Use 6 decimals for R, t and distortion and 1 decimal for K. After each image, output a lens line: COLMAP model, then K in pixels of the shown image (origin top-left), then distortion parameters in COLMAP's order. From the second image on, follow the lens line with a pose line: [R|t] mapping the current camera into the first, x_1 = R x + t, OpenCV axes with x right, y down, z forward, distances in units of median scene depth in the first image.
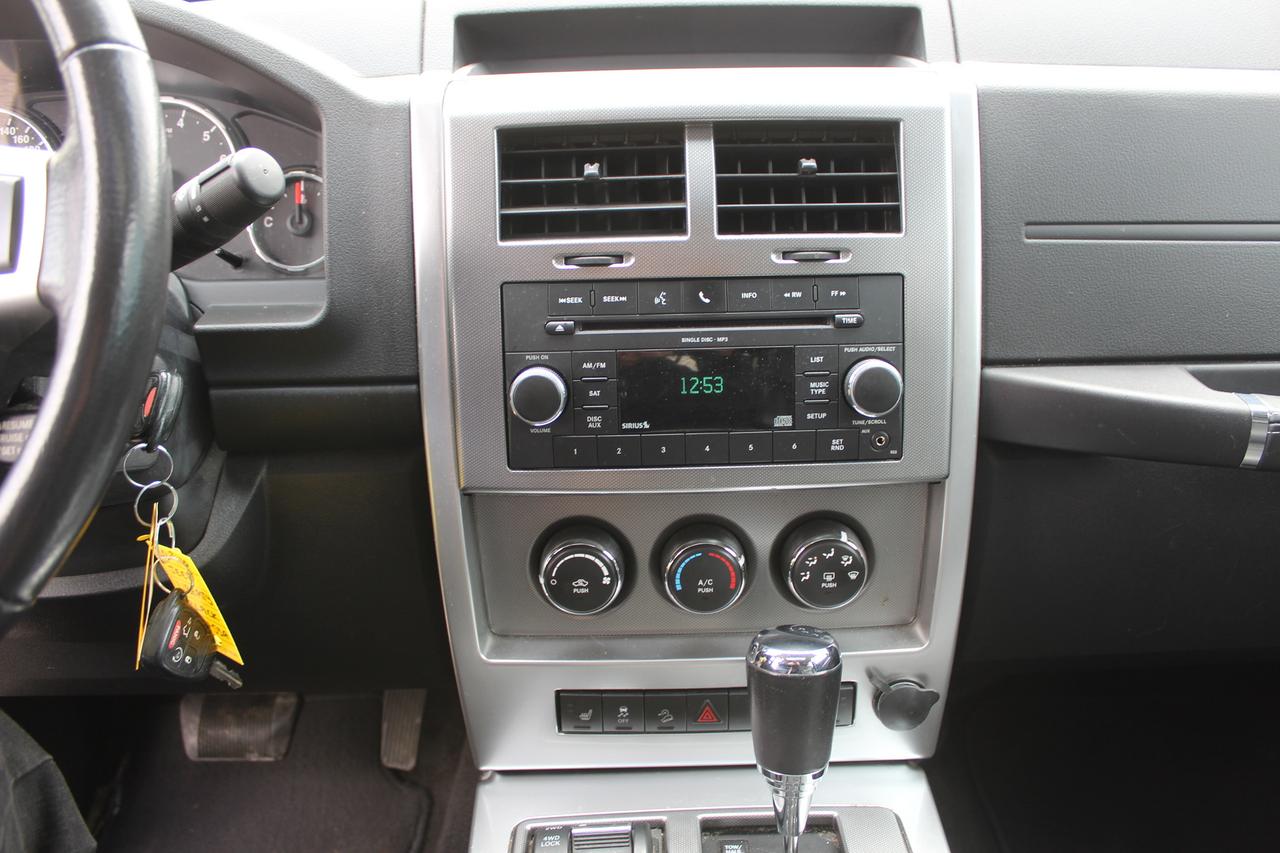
lens RADIAL K [[1042.5, 0, 645.3], [0, 1042.5, 409.7], [0, 0, 1]] dist [-0.168609, 0.137925]
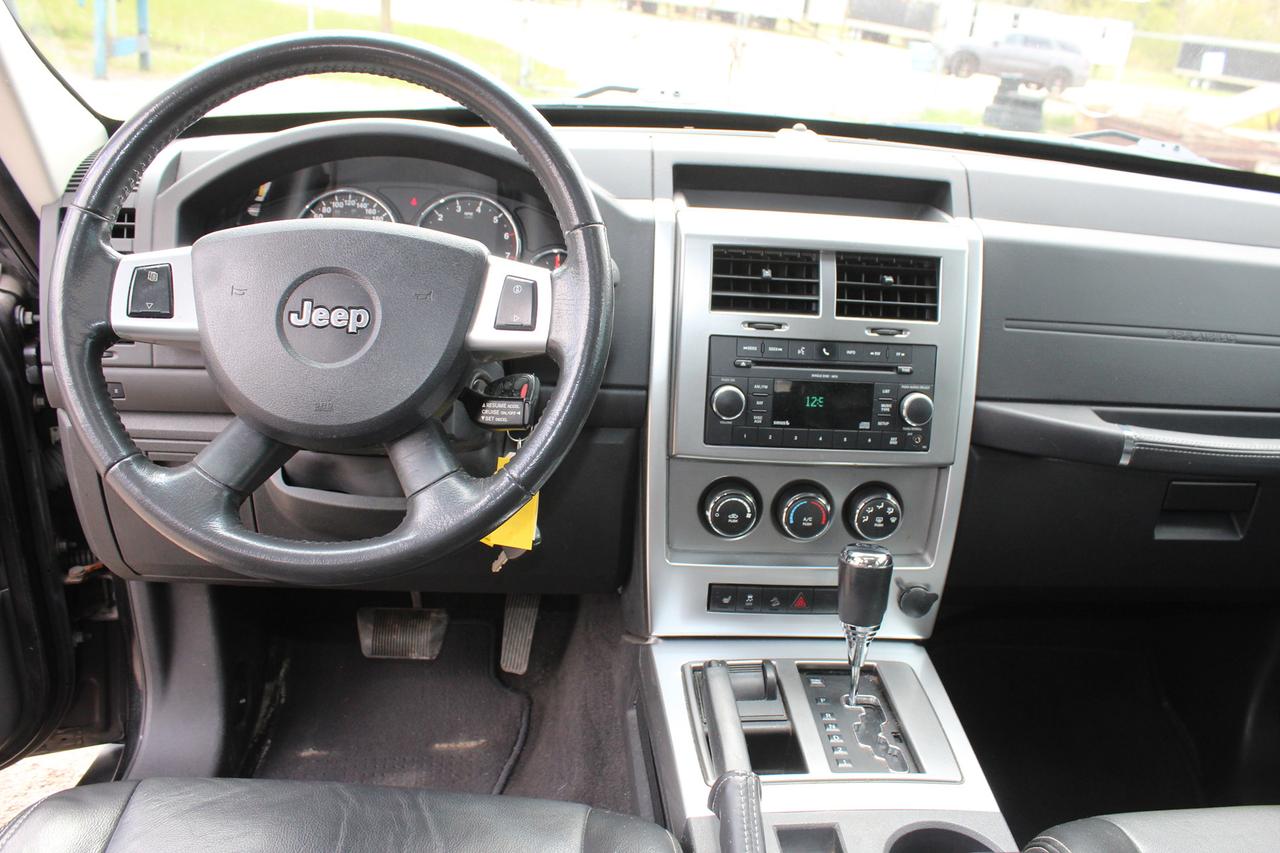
lens RADIAL K [[1054.4, 0, 656.4], [0, 1054.4, 401.3], [0, 0, 1]] dist [-0.175451, 0.147493]
pose [[0.995195, 0.060891, 0.076675, -0.325634], [-0.059707, 0.998060, -0.017640, 0.020983], [-0.077600, 0.012977, 0.996900, -0.669172]]
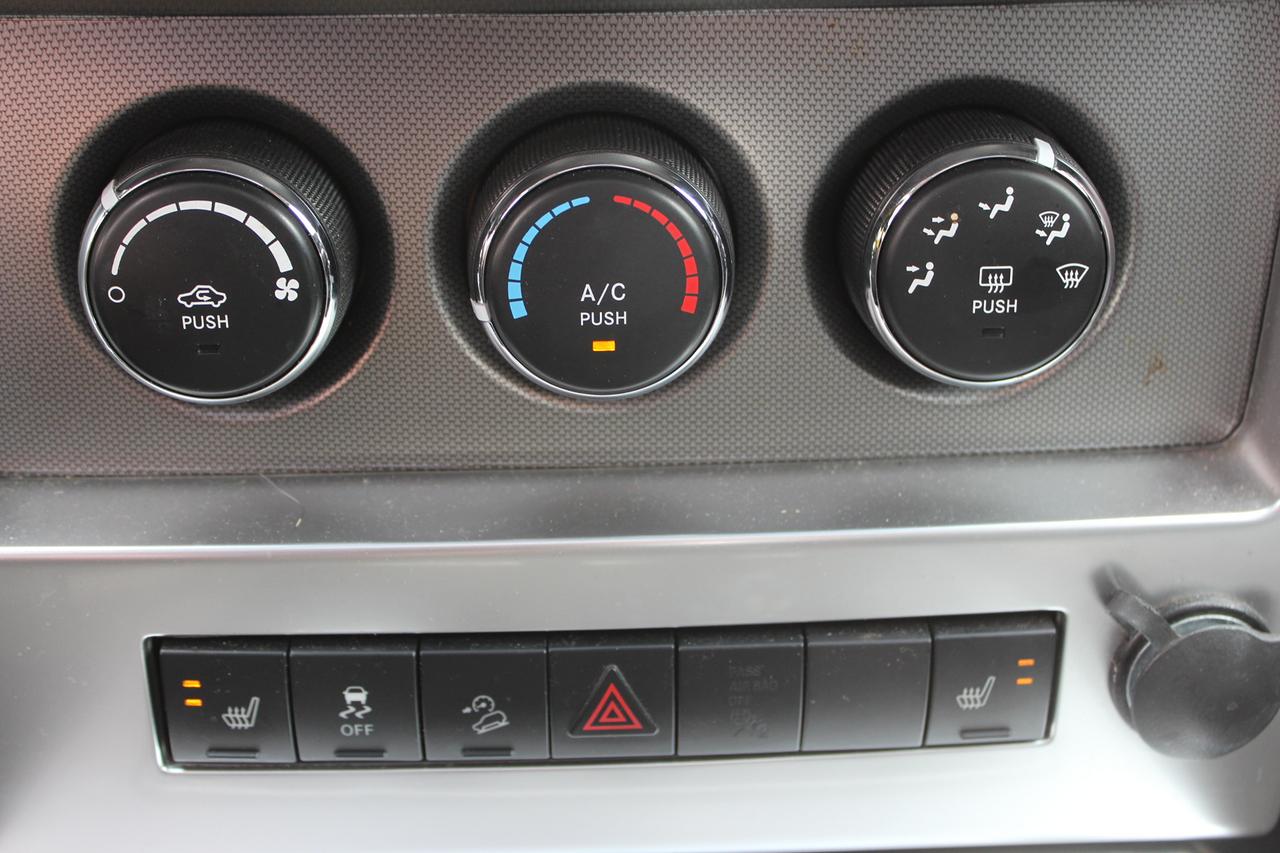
lens RADIAL K [[1924.9, 0, 623.9], [0, 1924.9, 425.1], [0, 0, 1]] dist [-0.013116, -0.013275]
pose [[0.999127, -0.001842, 0.041744, 0.039891], [-0.004295, 0.989210, 0.146444, 0.120517], [-0.041563, -0.146495, 0.988338, 0.418394]]
